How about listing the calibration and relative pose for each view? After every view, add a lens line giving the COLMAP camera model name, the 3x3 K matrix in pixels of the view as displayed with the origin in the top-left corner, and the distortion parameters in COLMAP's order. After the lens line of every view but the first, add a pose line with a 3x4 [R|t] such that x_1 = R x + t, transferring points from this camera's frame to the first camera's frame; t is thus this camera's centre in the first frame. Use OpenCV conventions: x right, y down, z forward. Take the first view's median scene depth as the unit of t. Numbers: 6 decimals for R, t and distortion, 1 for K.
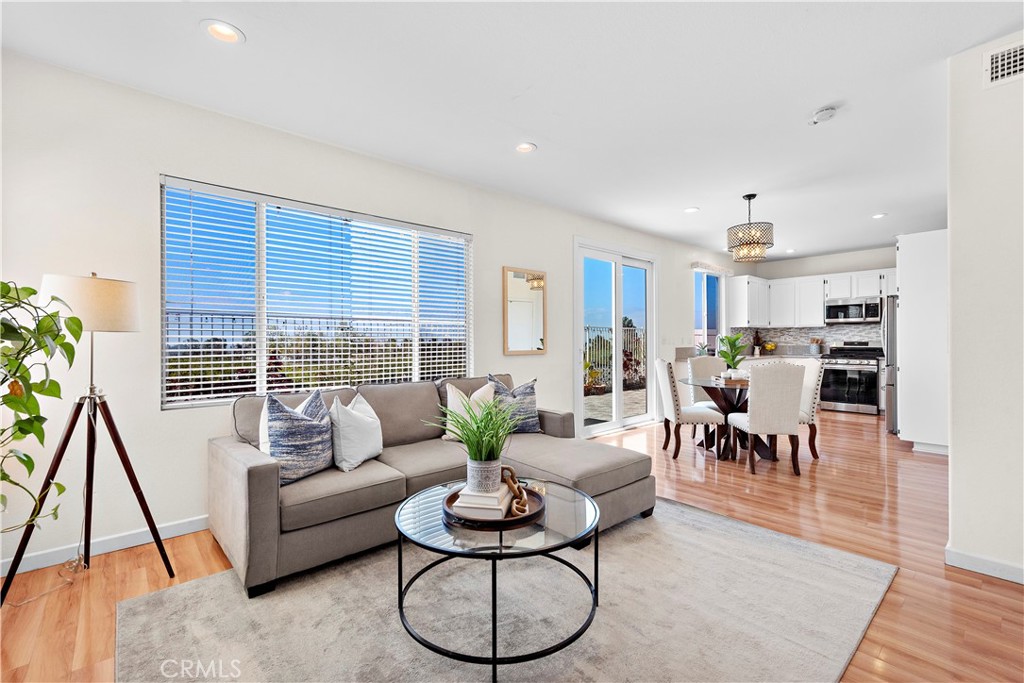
lens RADIAL K [[436.0, 0, 513.5], [0, 436.0, 333.1], [0, 0, 1]] dist [0.010865, -0.000939]
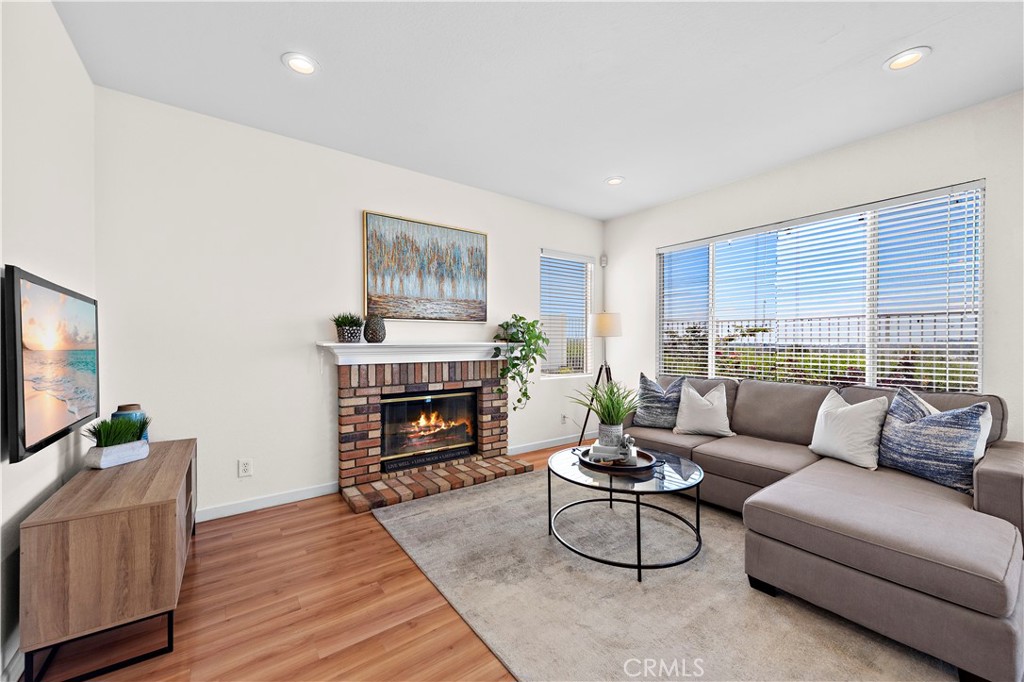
lens RADIAL K [[402.9, 0, 517.6], [0, 402.9, 343.5], [0, 0, 1]] dist [0.008173, -0.001609]
pose [[-0.073102, 0.010628, -0.997268, 0.307829], [0.015915, 0.999828, 0.009488, 0.001032], [0.997197, -0.015178, -0.073258, 0.189093]]
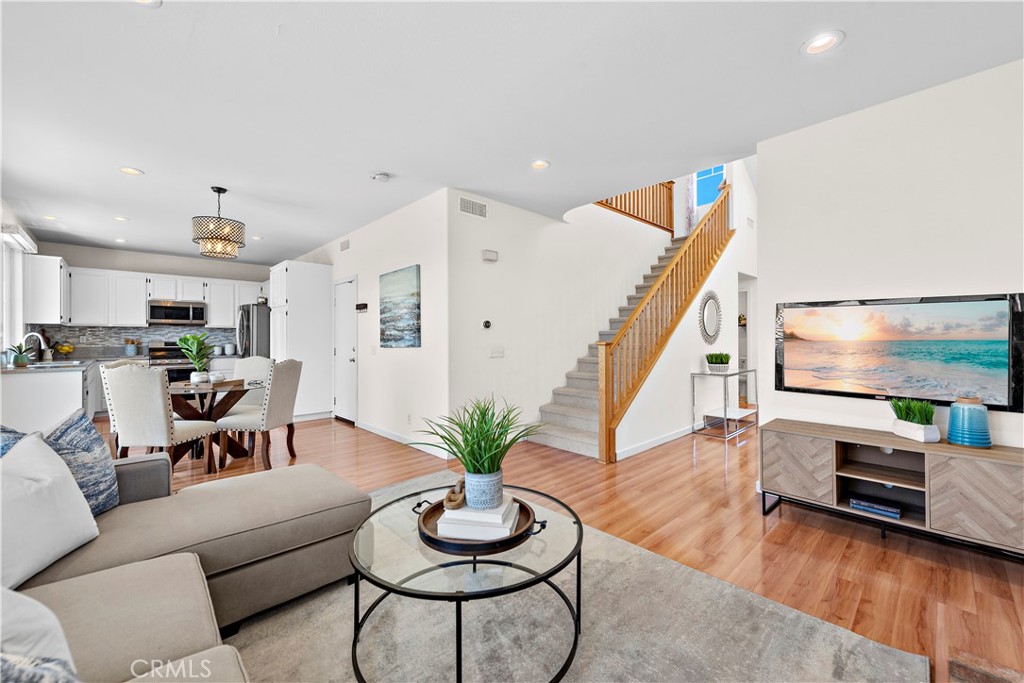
lens RADIAL K [[402.9, 0, 514.9], [0, 402.9, 336.3], [0, 0, 1]] dist [0.008173, -0.001609]
pose [[-0.043324, 0.010409, 0.999007, -0.213653], [-0.012848, 0.999857, -0.010975, 0.005544], [-0.998978, -0.013311, -0.043185, 0.229773]]
